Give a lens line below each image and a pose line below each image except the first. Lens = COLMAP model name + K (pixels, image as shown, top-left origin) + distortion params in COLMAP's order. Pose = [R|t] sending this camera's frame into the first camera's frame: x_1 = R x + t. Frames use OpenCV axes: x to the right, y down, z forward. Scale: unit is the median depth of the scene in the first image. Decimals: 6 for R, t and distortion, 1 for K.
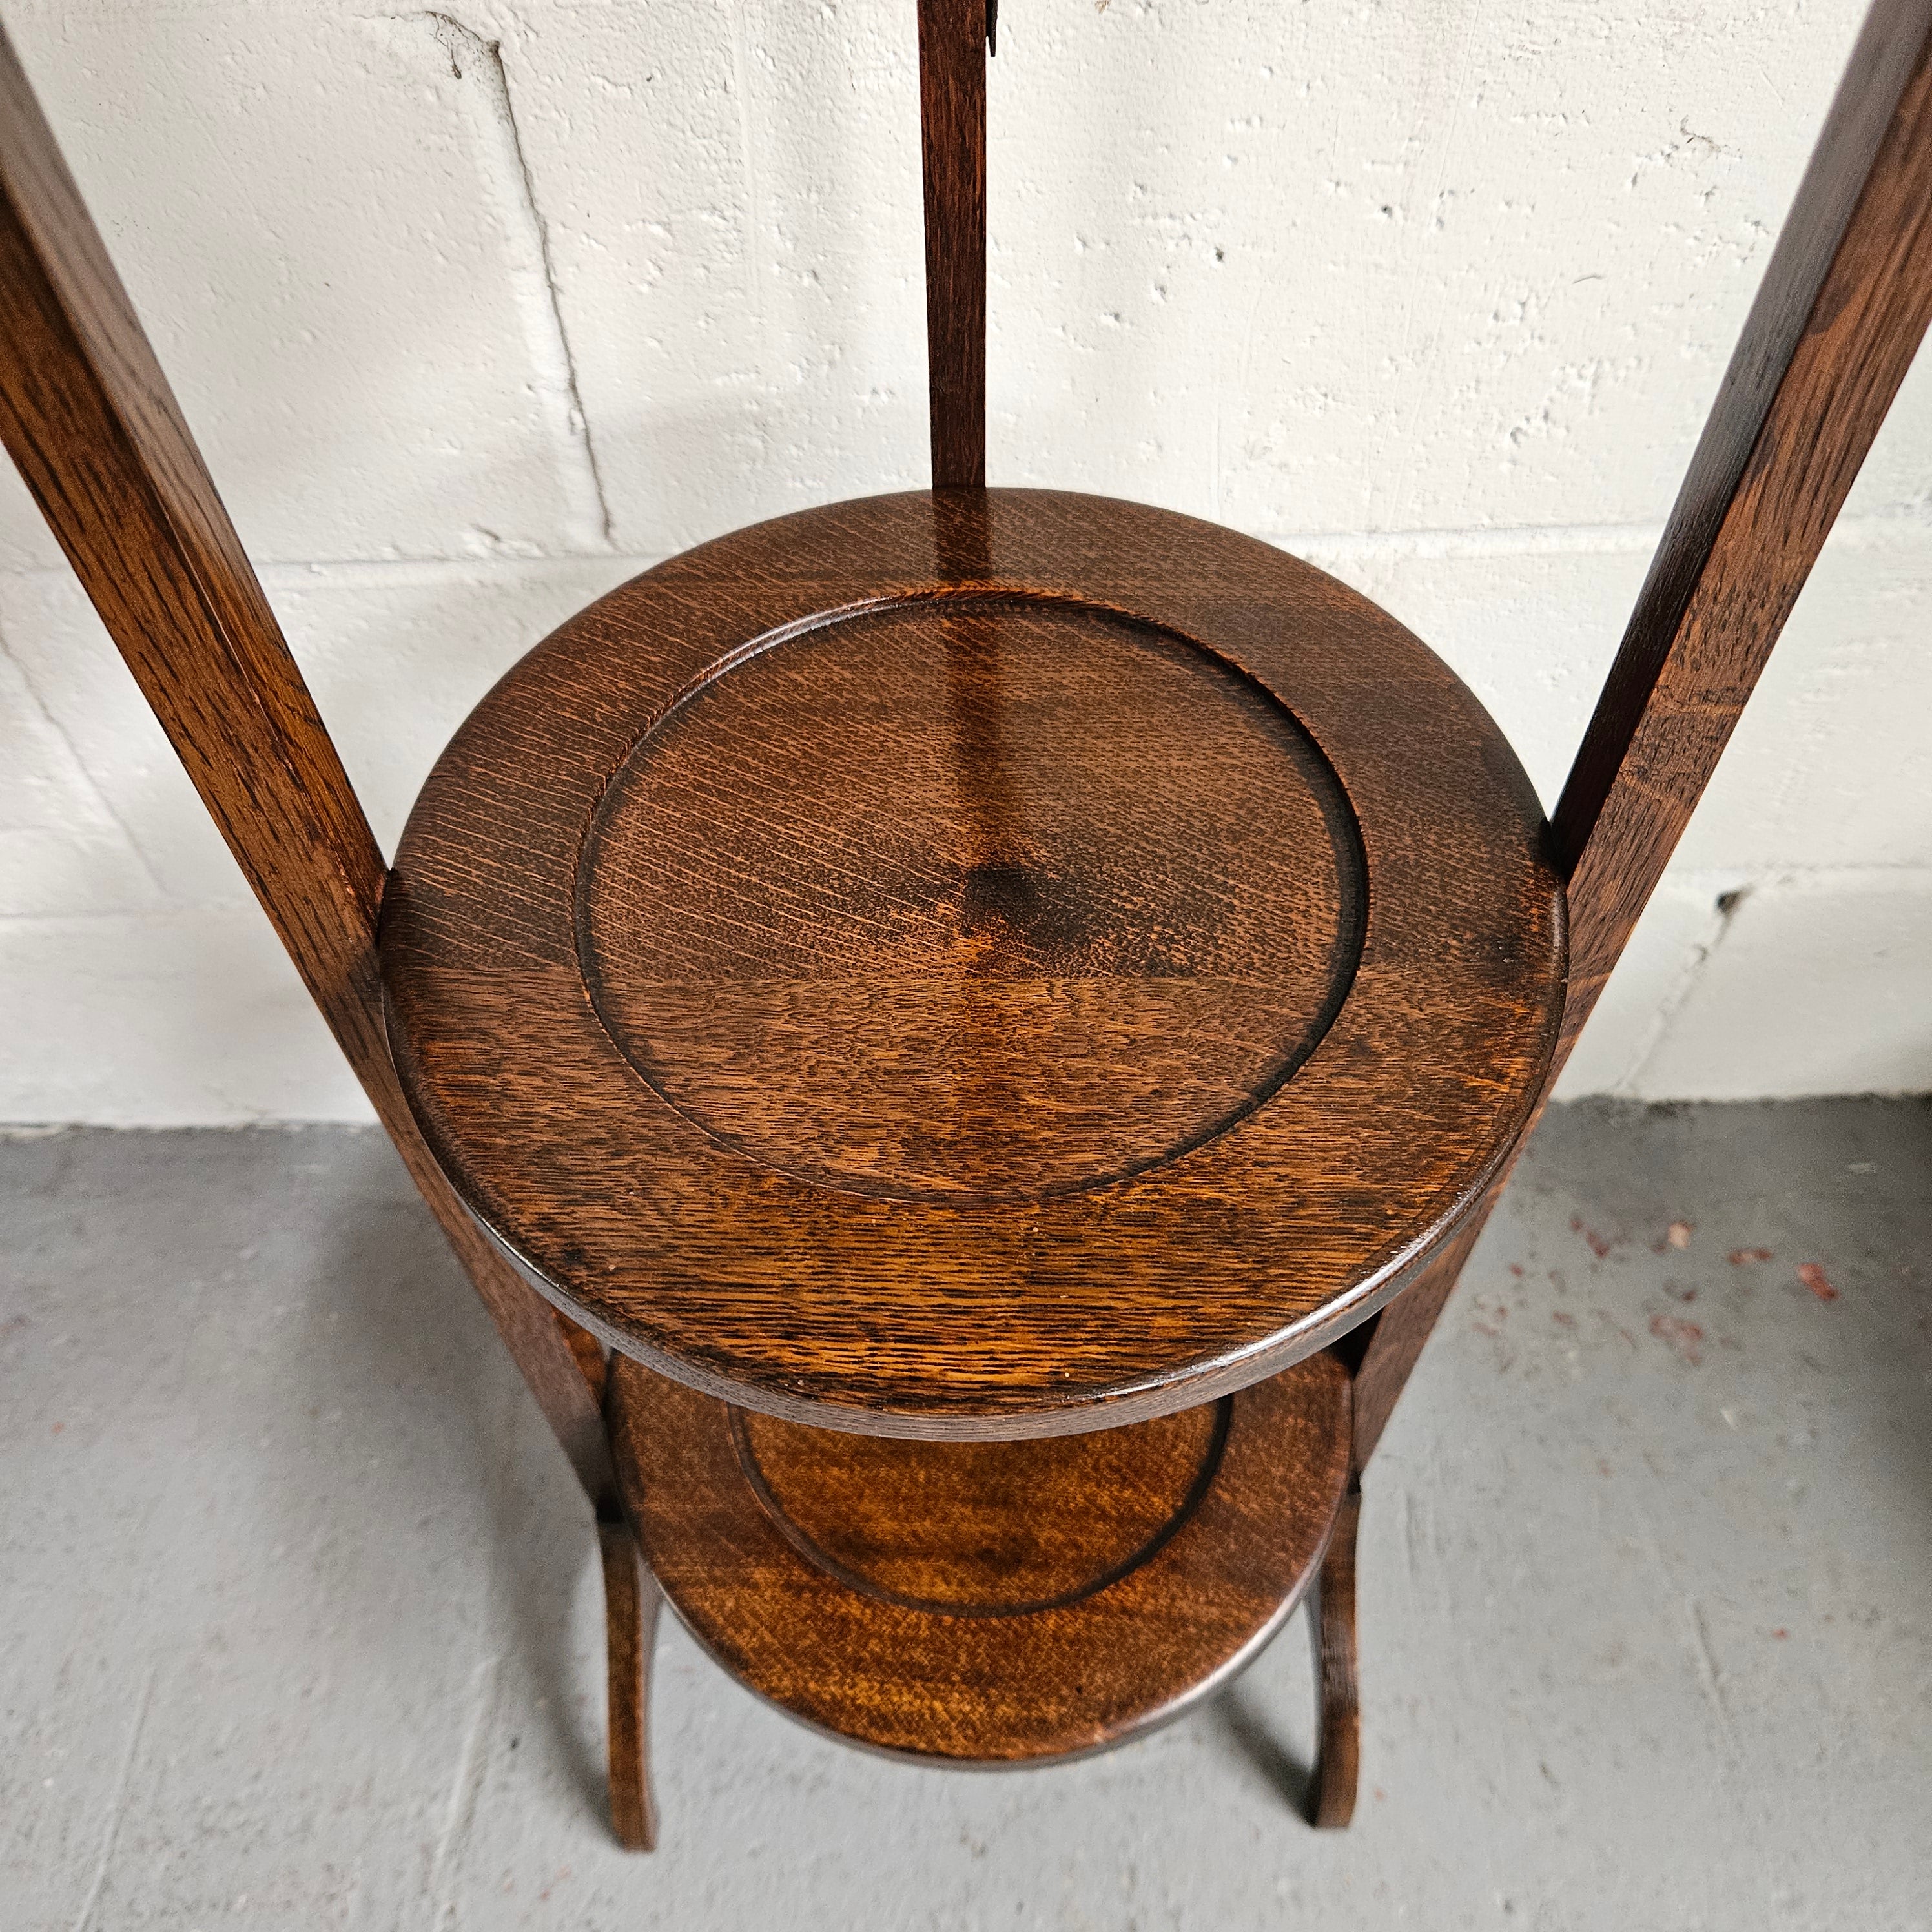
lens RADIAL K [[1752.3, 0, 943.8], [0, 1752.3, 967.1], [0, 0, 1]] dist [0.026515, 0.000000]
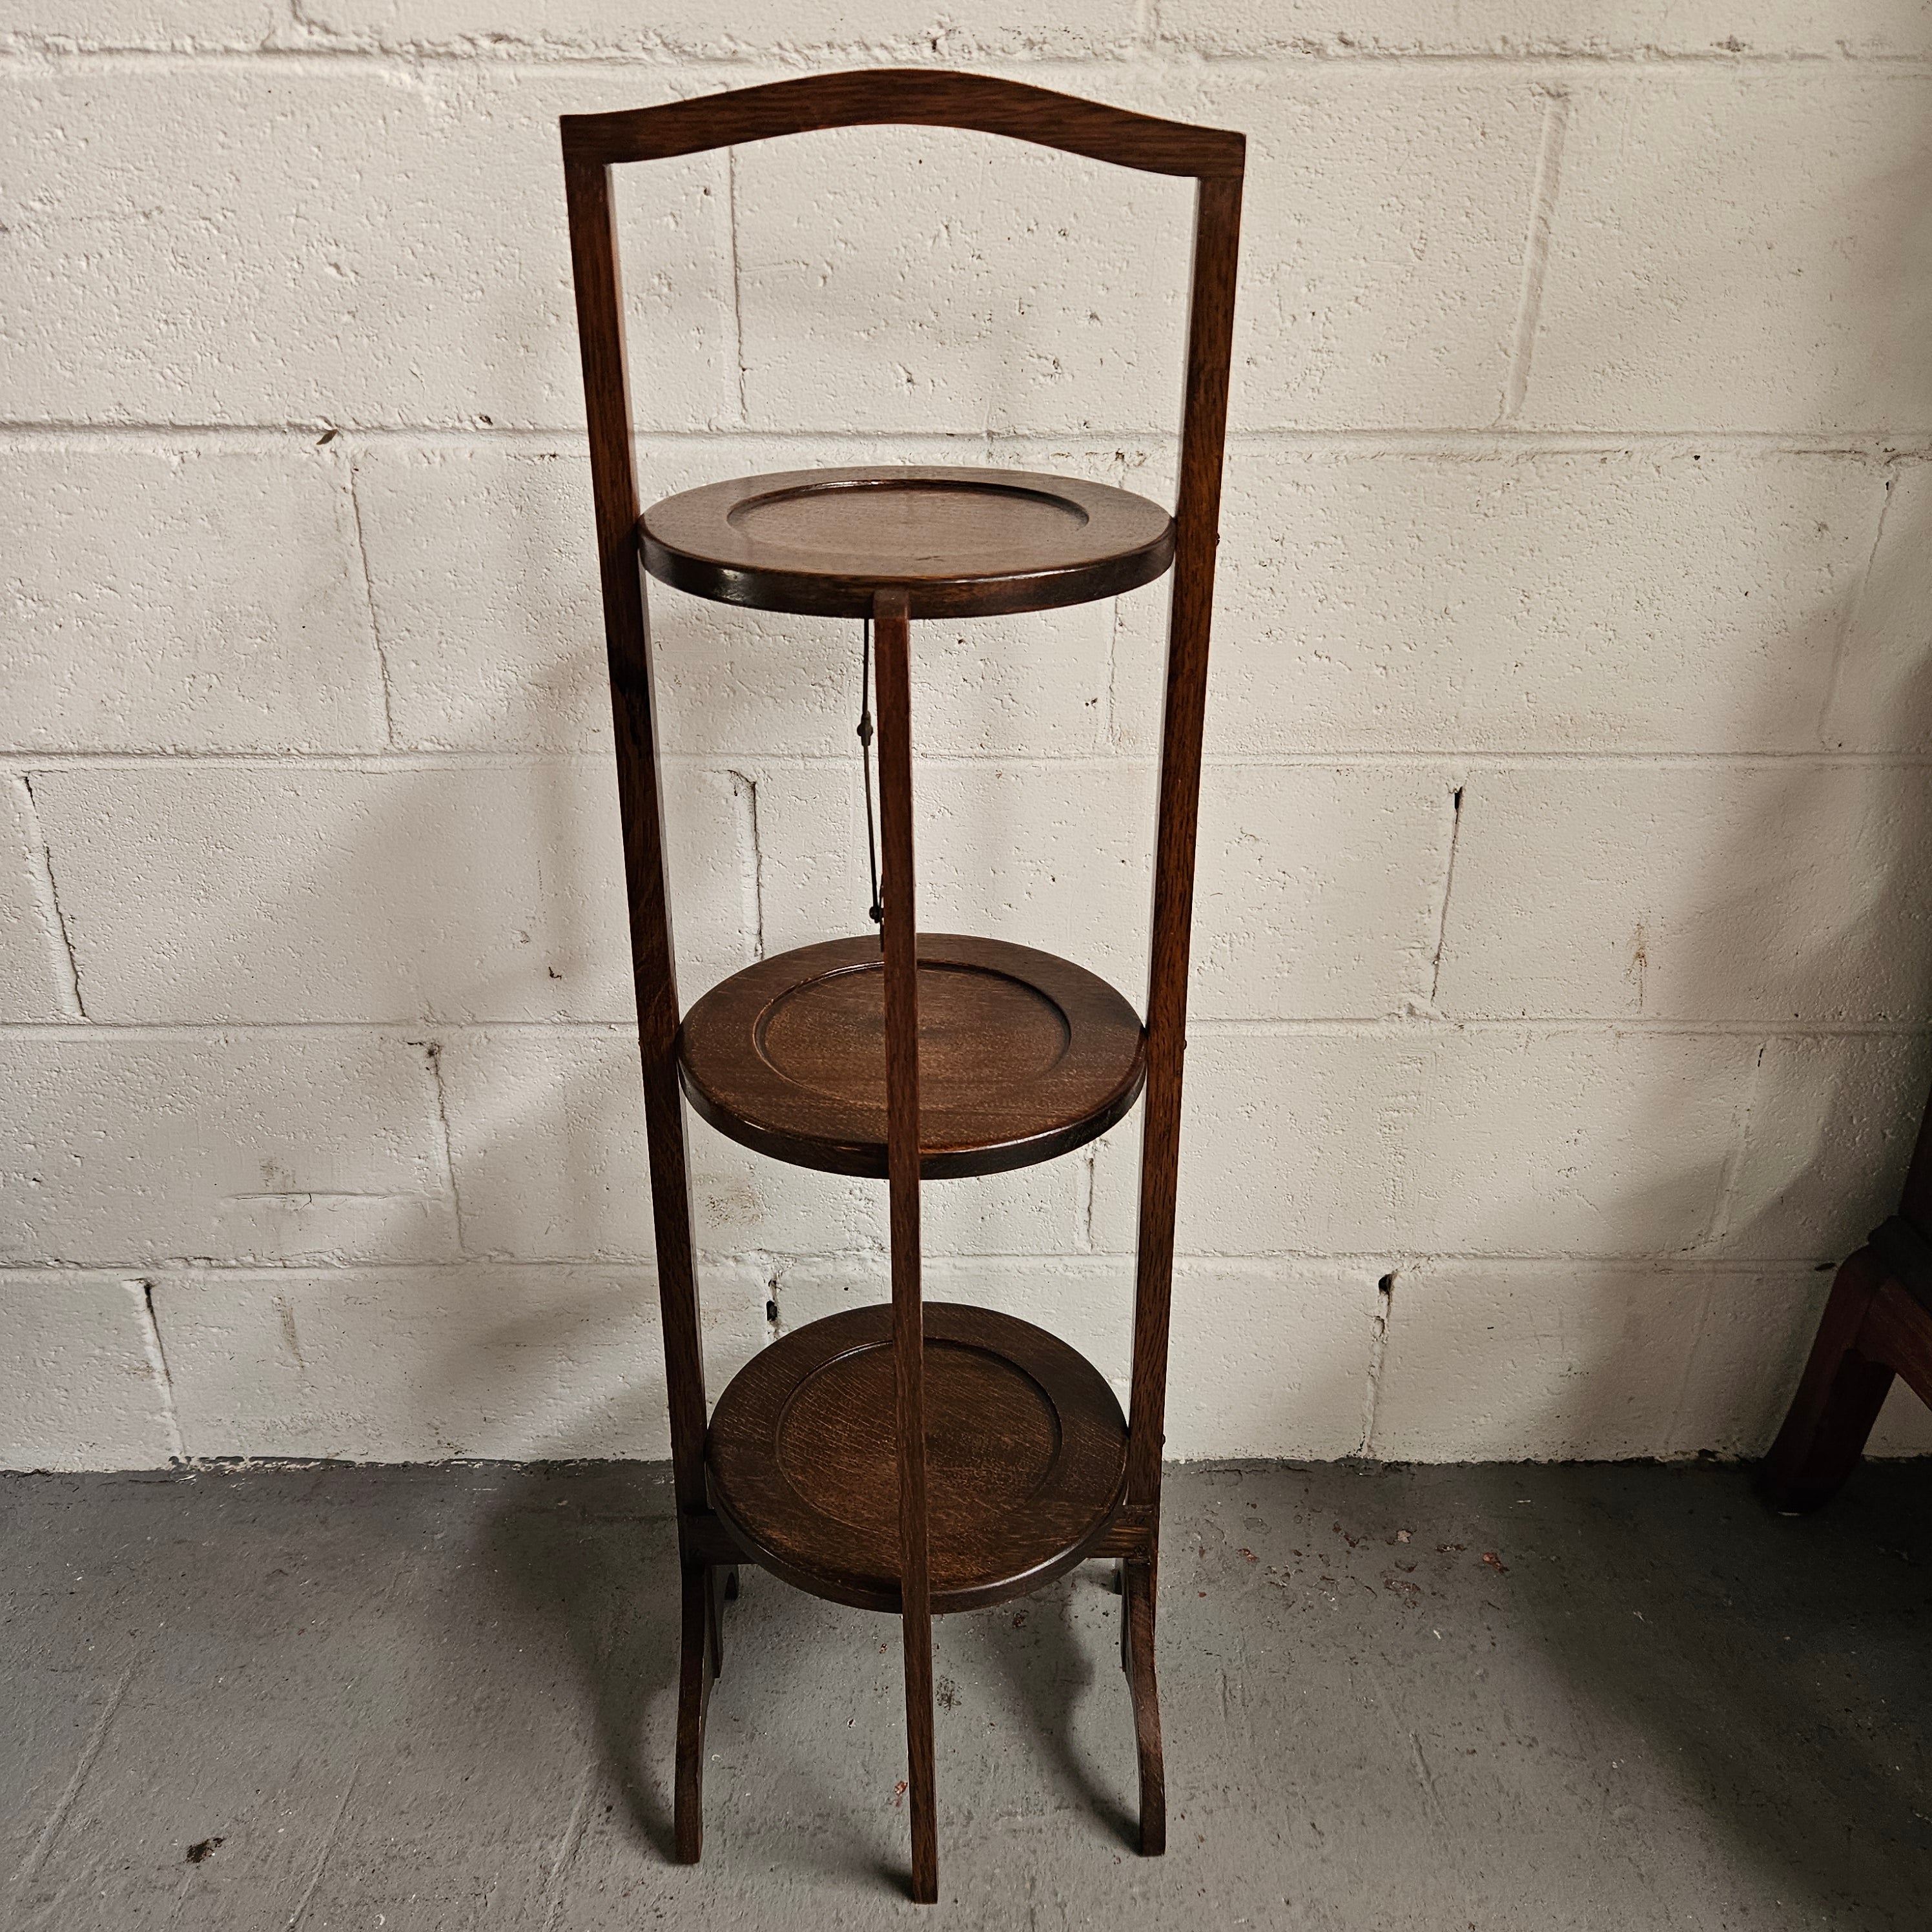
lens RADIAL K [[1752.3, 0, 963.7], [0, 1752.3, 930.5], [0, 0, 1]] dist [0.026515, 0.000000]
pose [[0.999427, 0.029147, 0.017207, 0.001866], [-0.016175, 0.857853, -0.513641, 0.580233], [-0.029732, 0.513069, 0.857832, -0.643394]]
